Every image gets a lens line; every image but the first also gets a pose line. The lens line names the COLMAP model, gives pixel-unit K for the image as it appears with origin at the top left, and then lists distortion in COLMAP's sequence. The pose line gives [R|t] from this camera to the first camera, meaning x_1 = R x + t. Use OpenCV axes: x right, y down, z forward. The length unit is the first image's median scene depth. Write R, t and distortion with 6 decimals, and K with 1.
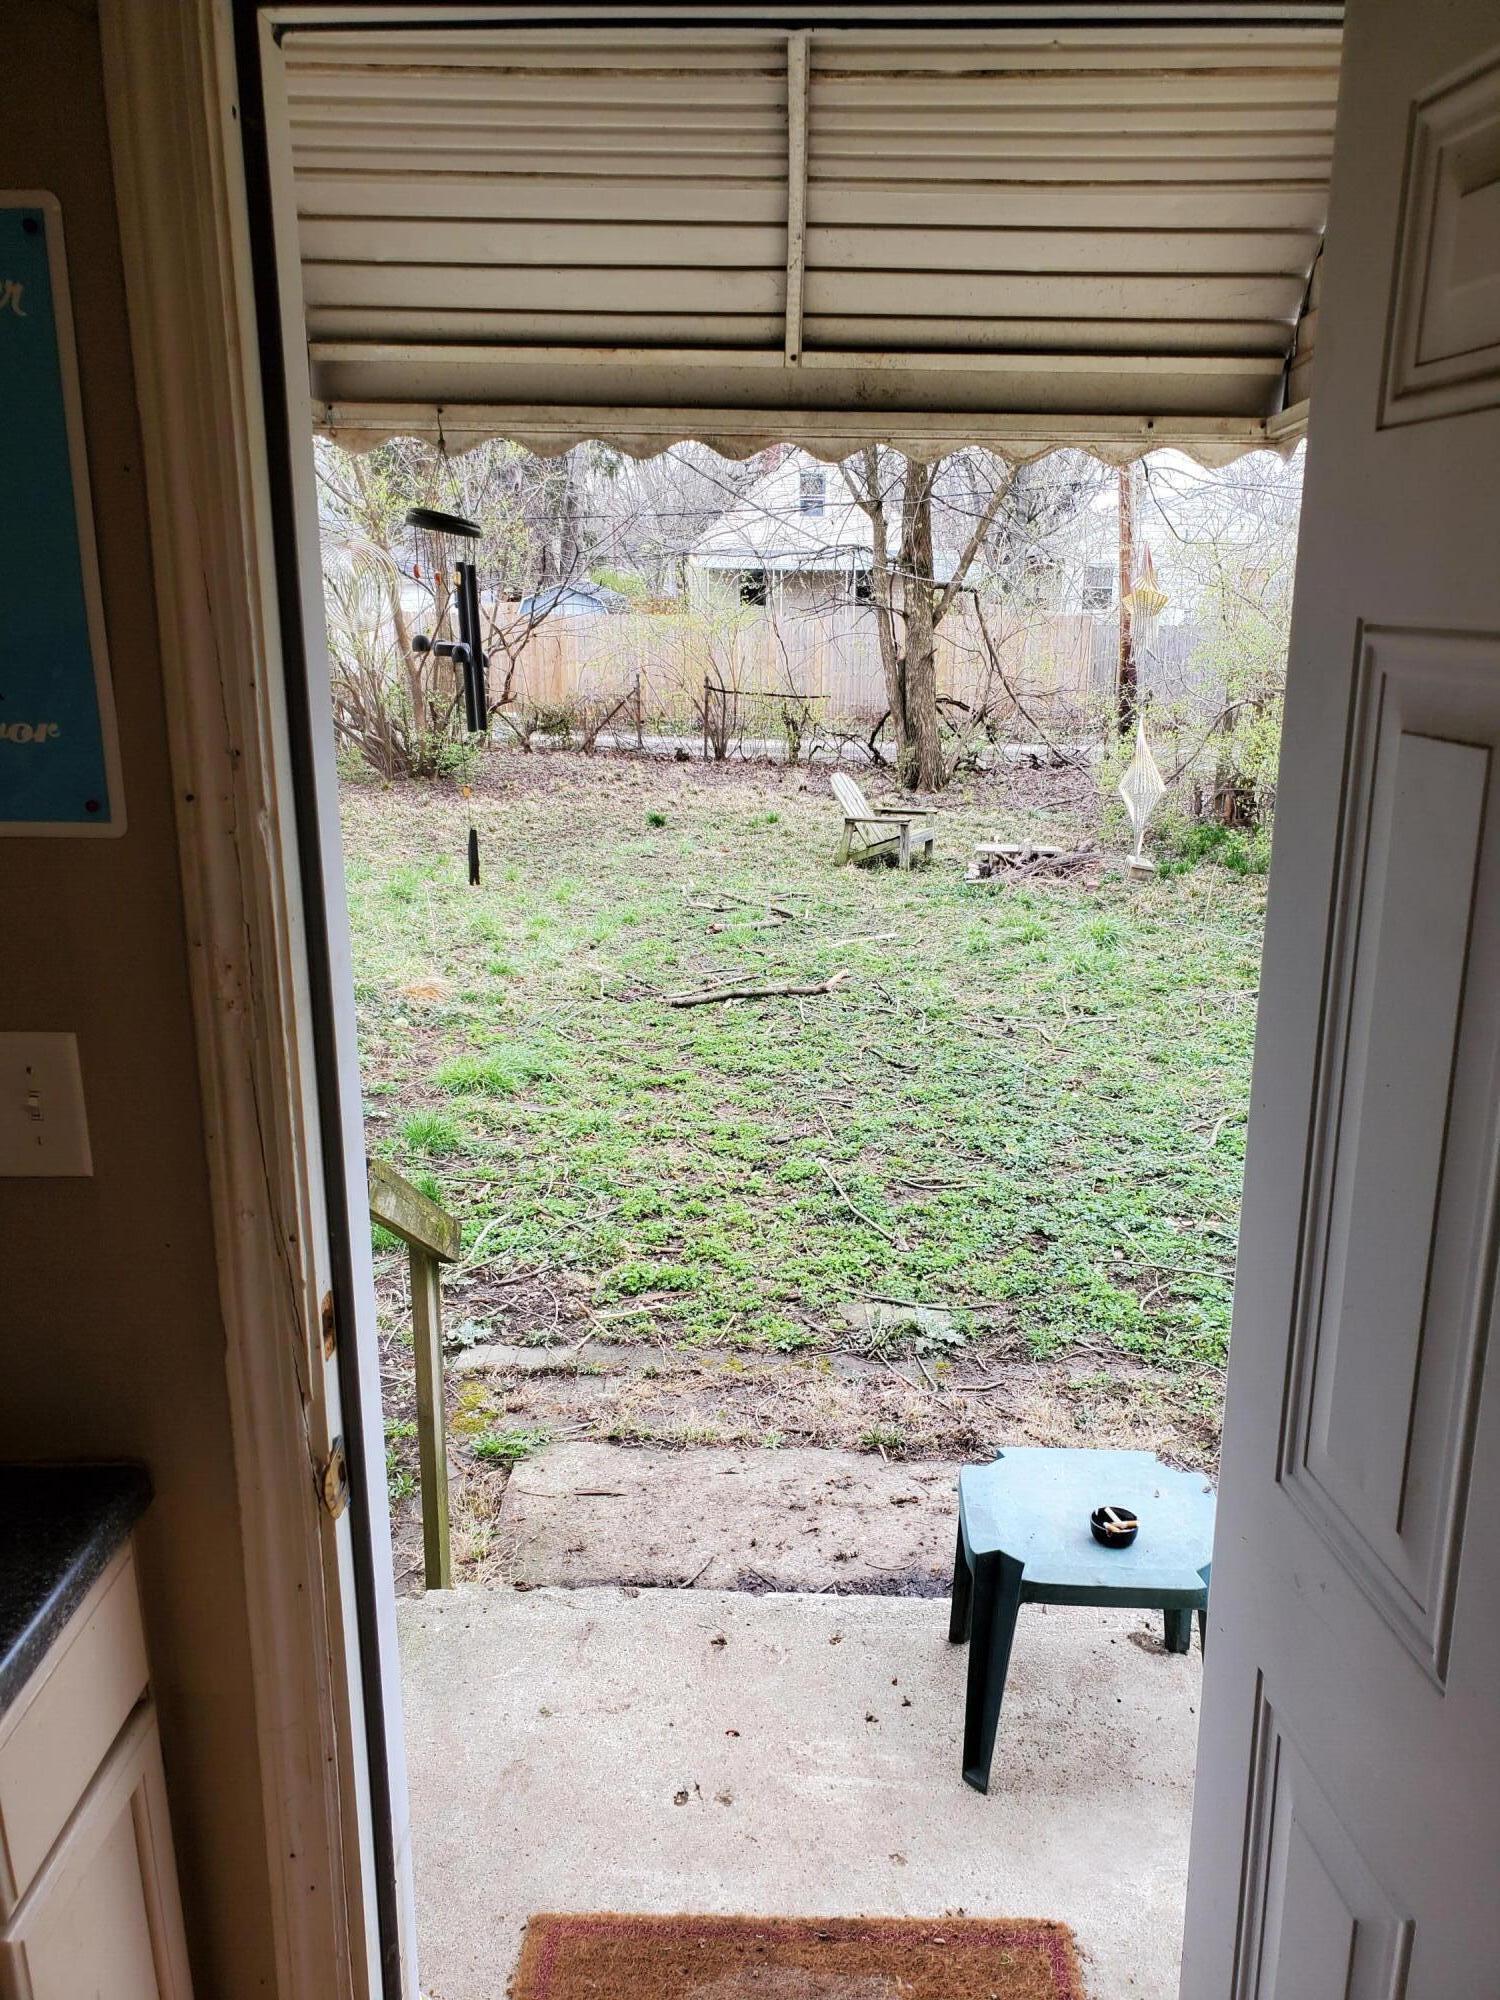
lens RADIAL K [[1504.0, 0, 747.4], [0, 1504.0, 993.0], [0, 0, 1]] dist [0.044233, -0.056537]
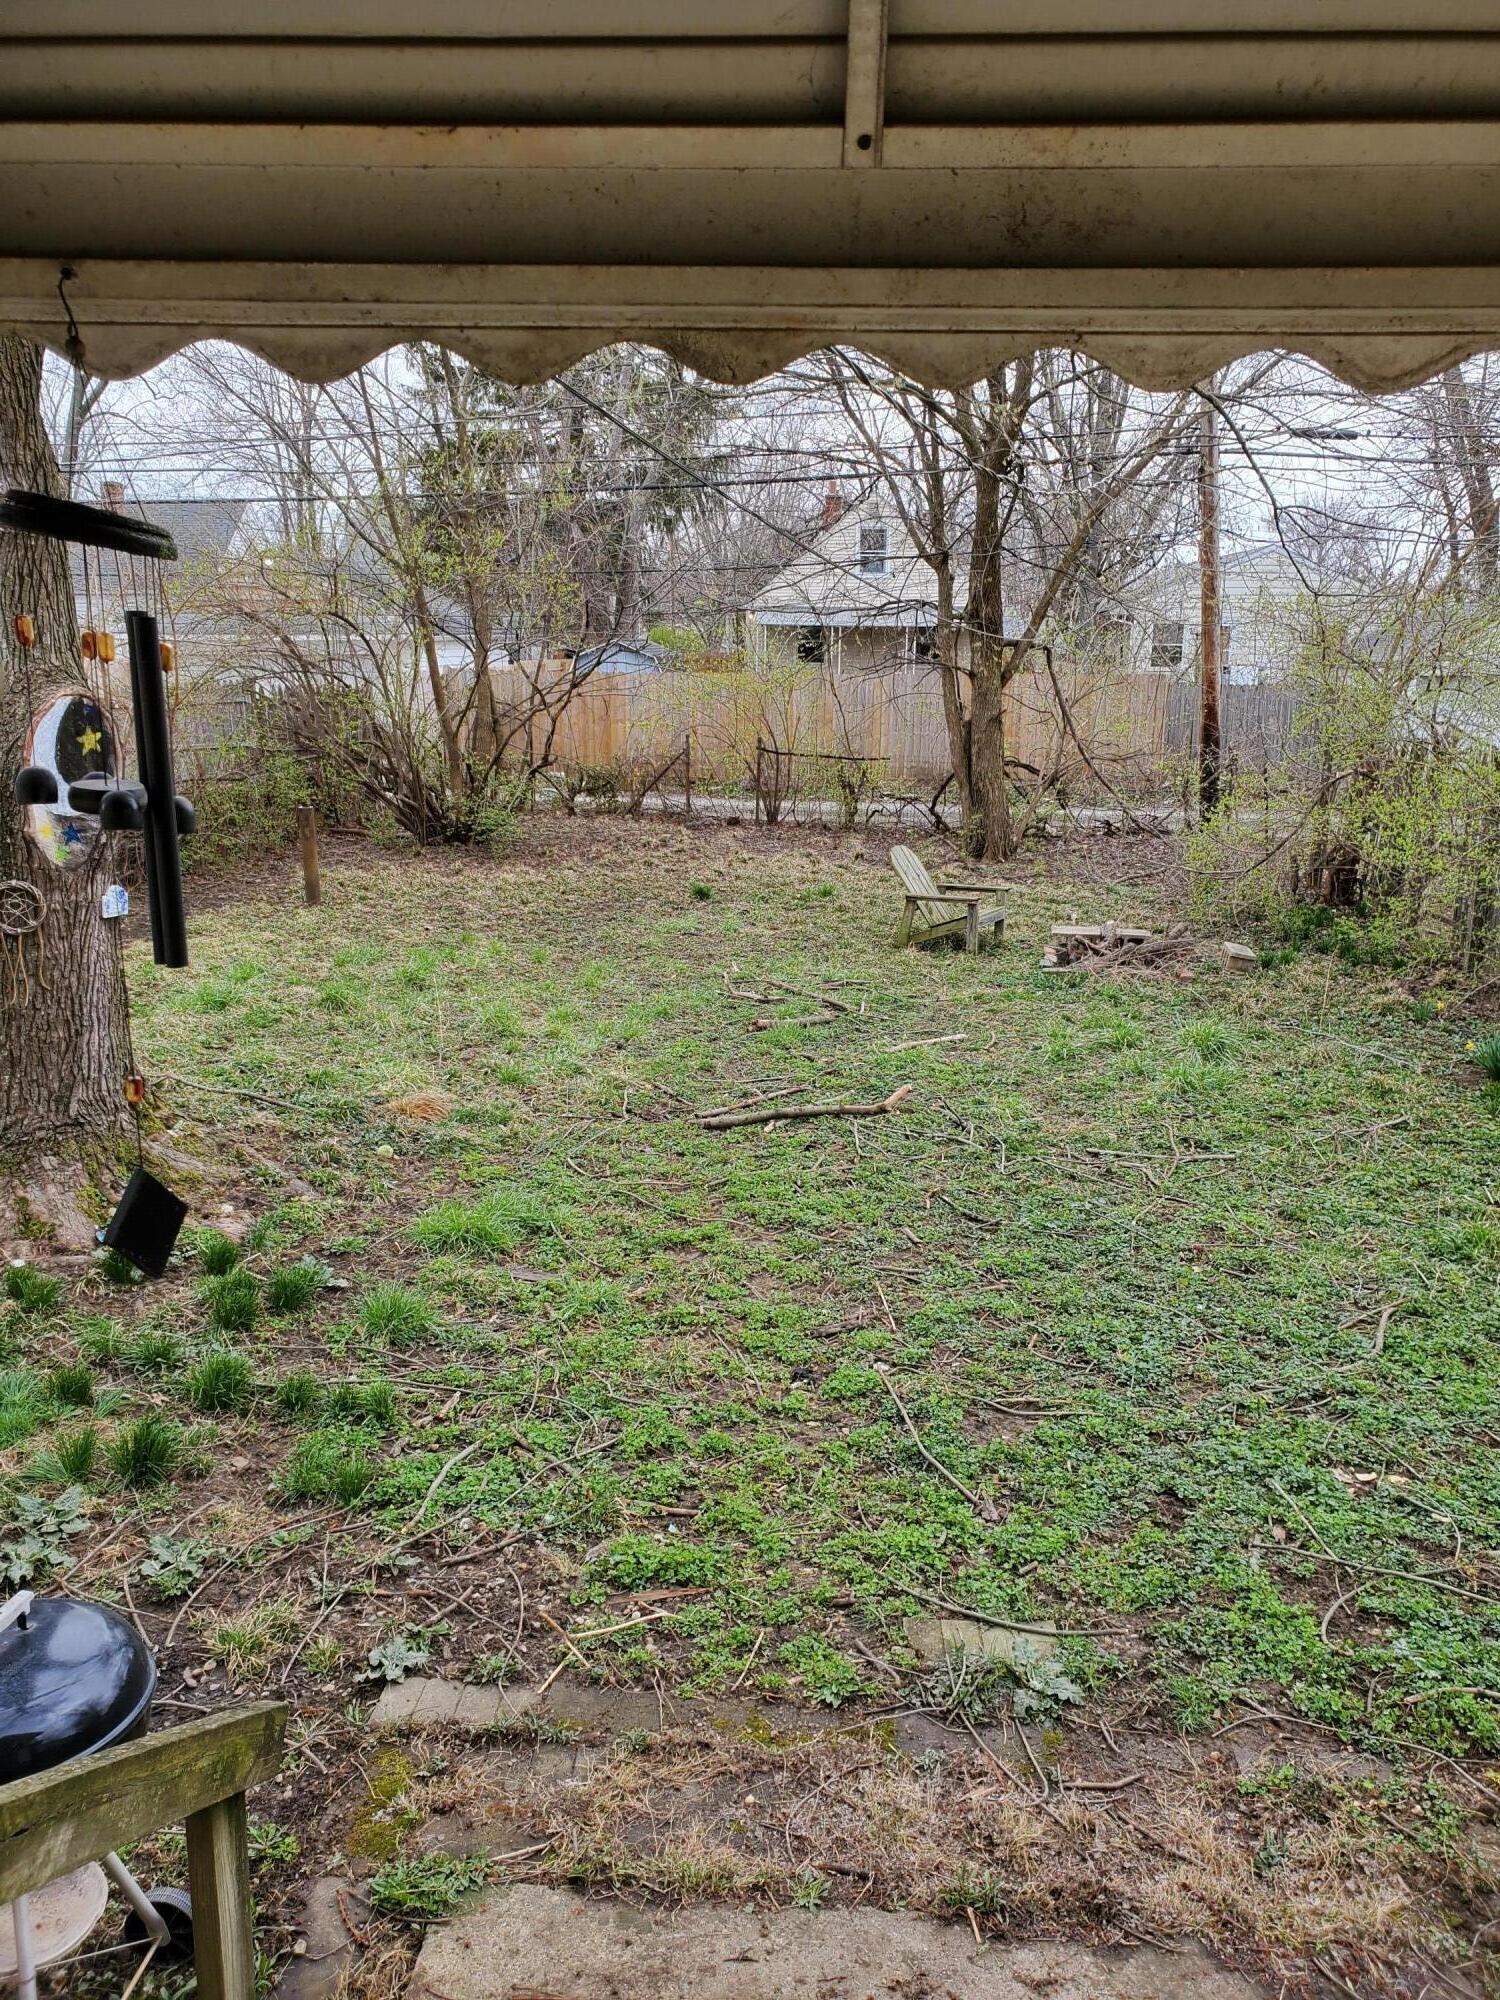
lens RADIAL K [[1504.0, 0, 731.4], [0, 1504.0, 982.6], [0, 0, 1]] dist [0.044233, -0.056537]
pose [[0.998827, 0.012703, -0.046718, 0.005333], [-0.014609, 0.999065, -0.040699, -0.054050], [0.046157, 0.041334, 0.998079, 0.192158]]
